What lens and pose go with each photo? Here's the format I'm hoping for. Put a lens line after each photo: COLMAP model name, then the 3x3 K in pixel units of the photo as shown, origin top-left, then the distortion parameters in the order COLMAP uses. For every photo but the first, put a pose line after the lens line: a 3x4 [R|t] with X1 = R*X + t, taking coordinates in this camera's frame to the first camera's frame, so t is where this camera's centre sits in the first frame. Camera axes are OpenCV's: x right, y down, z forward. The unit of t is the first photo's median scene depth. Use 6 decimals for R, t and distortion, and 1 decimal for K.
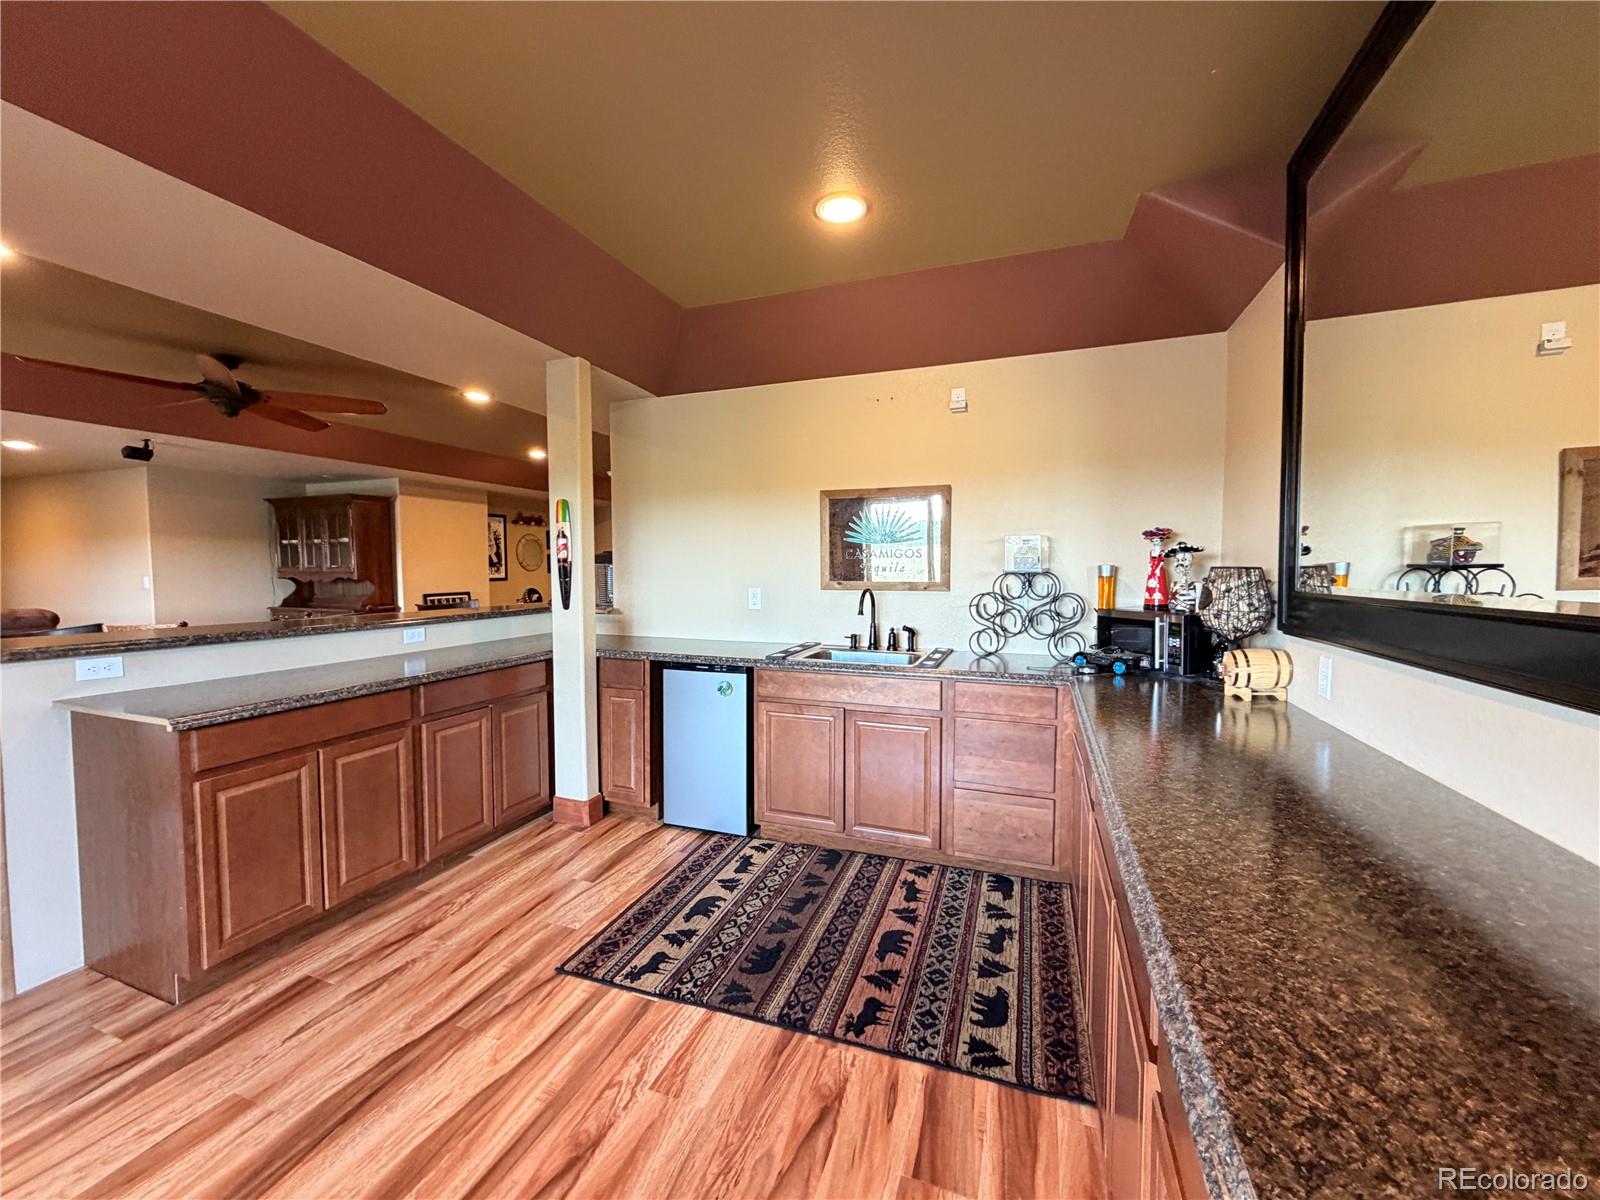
lens RADIAL K [[639.3, 0, 796.1], [0, 639.3, 599.0], [0, 0, 1]] dist [-0.000237, -0.000103]
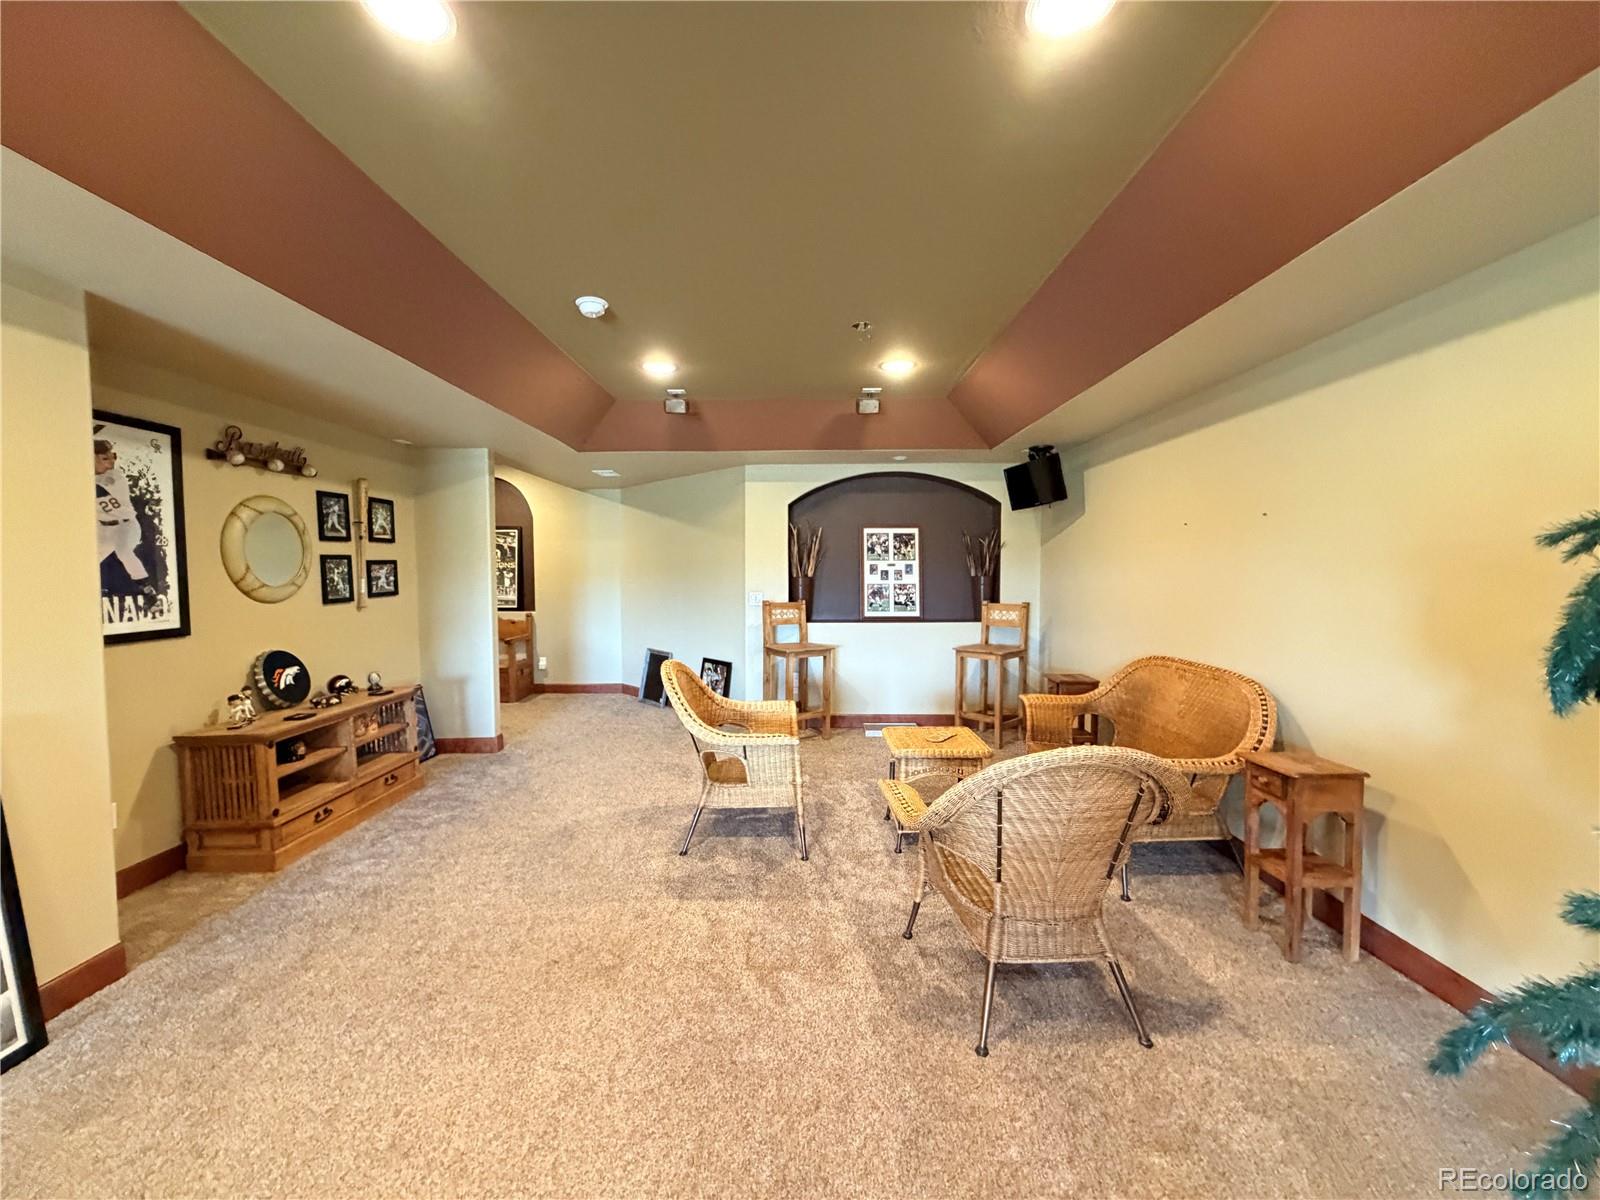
lens RADIAL K [[639.3, 0, 796.1], [0, 639.3, 599.0], [0, 0, 1]] dist [-0.000237, -0.000103]
pose [[0.943081, -0.013697, 0.332280, -0.274571], [0.016706, 0.999841, -0.006201, -0.040229], [-0.332143, 0.011399, 0.943160, 0.605577]]
